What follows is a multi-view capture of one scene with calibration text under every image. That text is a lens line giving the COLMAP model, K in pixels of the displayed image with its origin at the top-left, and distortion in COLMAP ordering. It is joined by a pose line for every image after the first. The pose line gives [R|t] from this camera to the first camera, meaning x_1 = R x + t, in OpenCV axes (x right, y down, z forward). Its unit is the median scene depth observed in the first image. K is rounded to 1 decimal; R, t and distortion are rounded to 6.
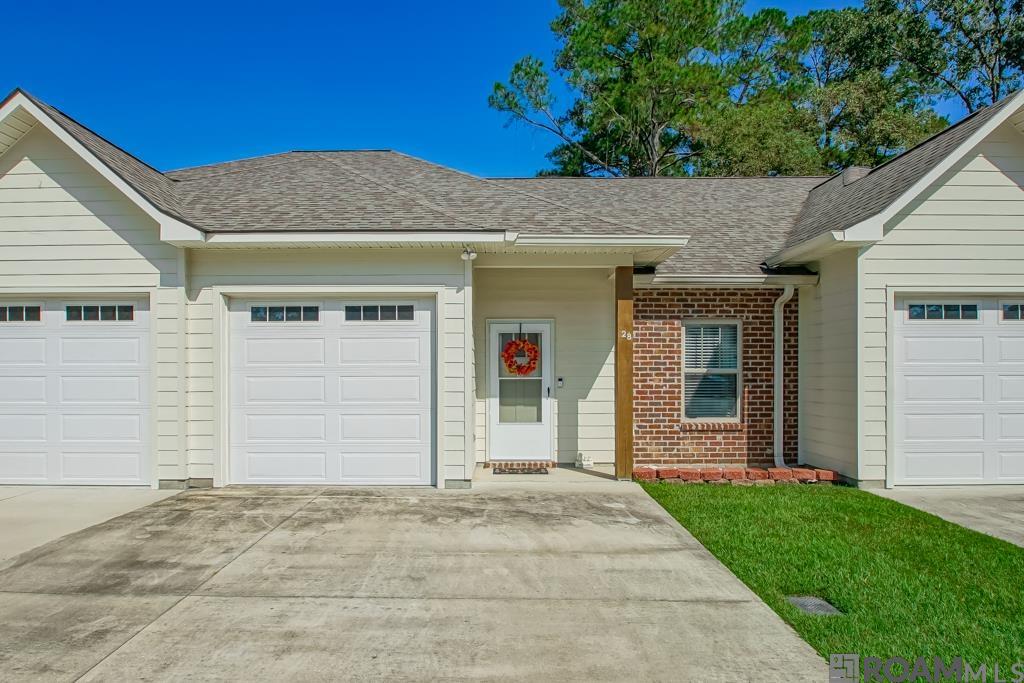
lens RADIAL K [[571.4, 0, 507.2], [0, 571.4, 363.2], [0, 0, 1]] dist [-0.019704, 0.001771]
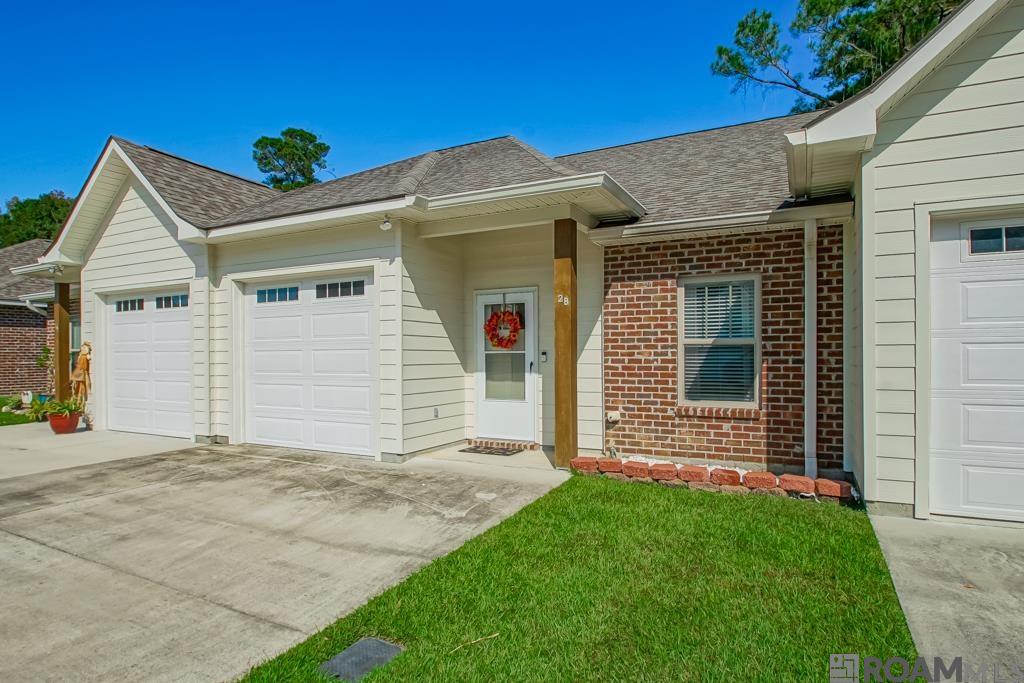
lens RADIAL K [[546.9, 0, 511.7], [0, 546.9, 346.1], [0, 0, 1]] dist [-0.015836, -0.001886]
pose [[0.898956, -0.009226, -0.437941, 0.443741], [0.010480, 0.999945, 0.000447, 0.017004], [0.437913, -0.004992, 0.899004, 0.206716]]
